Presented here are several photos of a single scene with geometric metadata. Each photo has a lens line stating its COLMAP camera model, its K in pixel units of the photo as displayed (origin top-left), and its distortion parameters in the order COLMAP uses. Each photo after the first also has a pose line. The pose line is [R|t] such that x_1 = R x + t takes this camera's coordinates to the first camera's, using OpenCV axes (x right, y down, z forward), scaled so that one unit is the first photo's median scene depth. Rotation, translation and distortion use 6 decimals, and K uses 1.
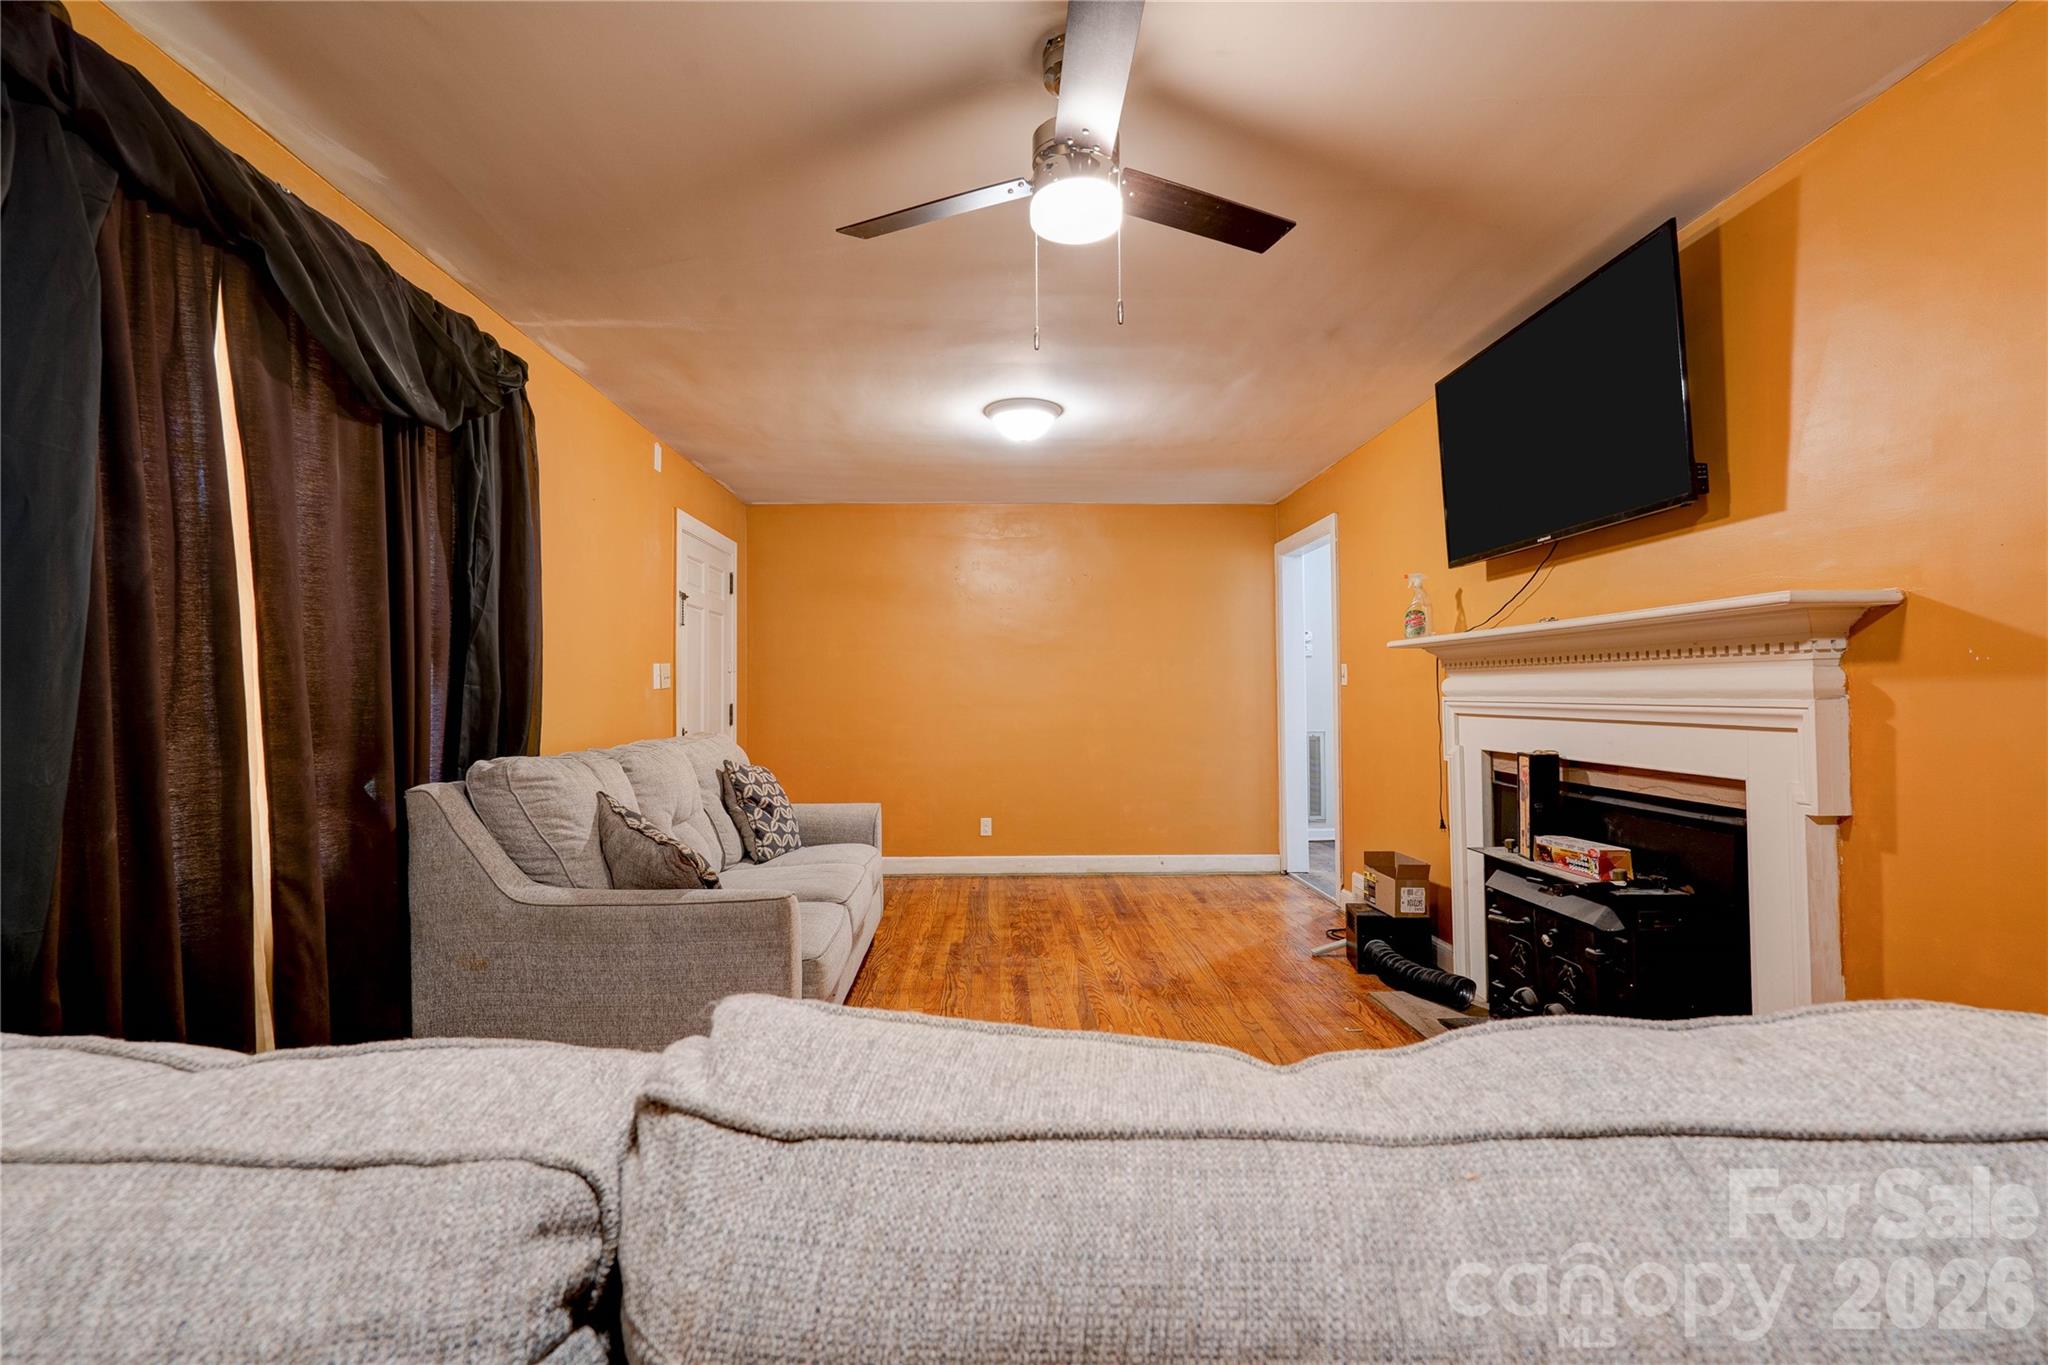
lens RADIAL K [[948.5, 0, 997.2], [0, 948.5, 681.0], [0, 0, 1]] dist [-0.000018, 0.018661]
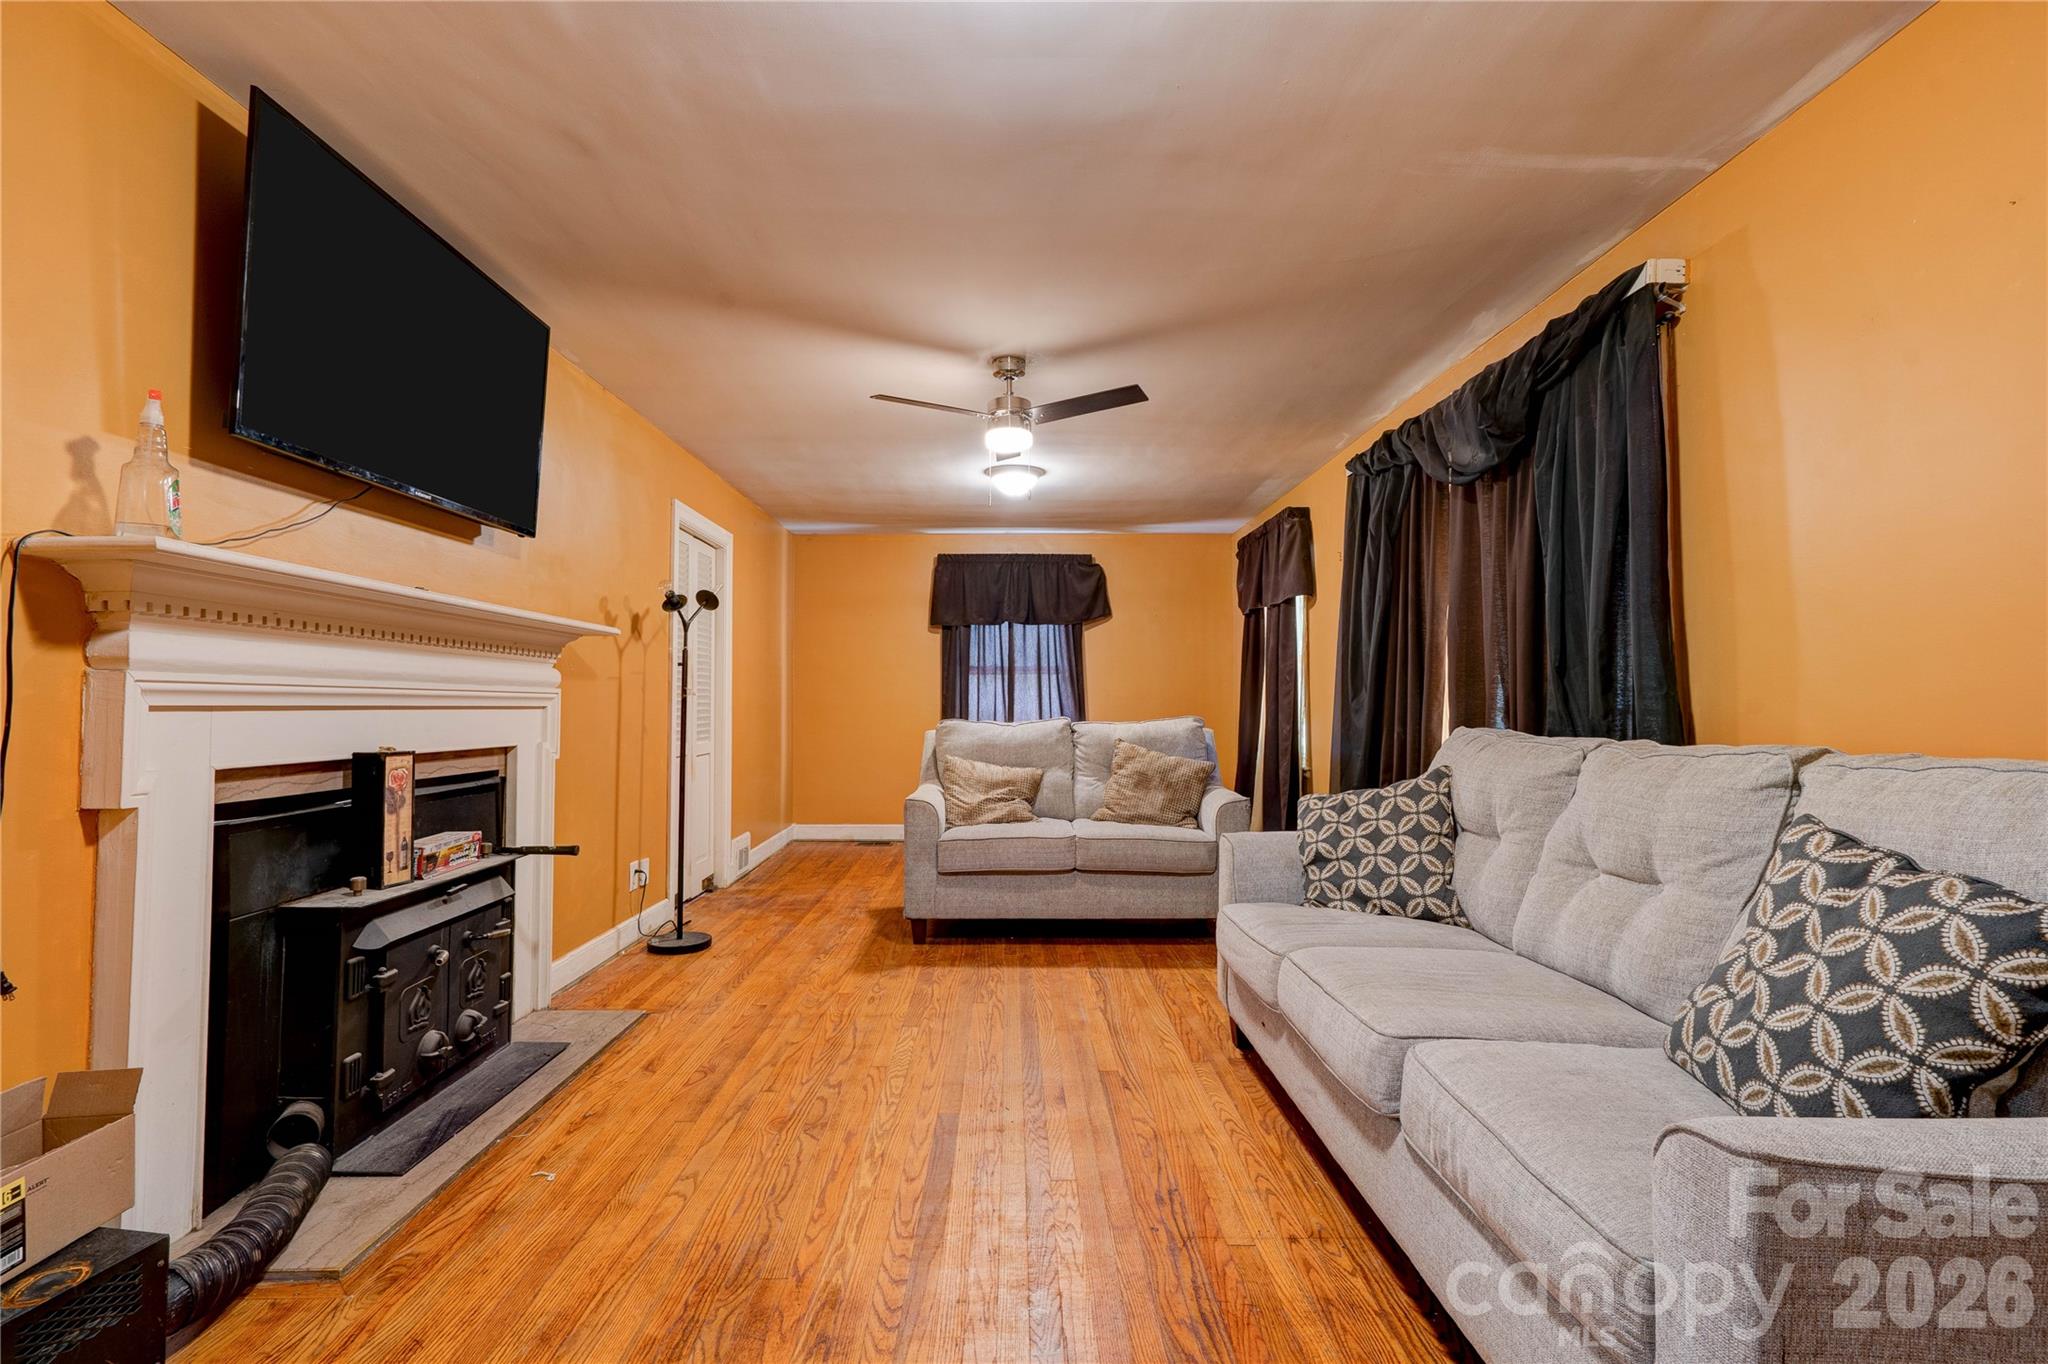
lens RADIAL K [[948.5, 0, 997.2], [0, 948.5, 680.5], [0, 0, 1]] dist [-0.000018, 0.018661]
pose [[-0.999869, 0.008605, 0.013681, 0.048295], [0.008025, 0.999089, -0.041905, 0.053699], [-0.014029, -0.041790, -0.999028, 1.754952]]
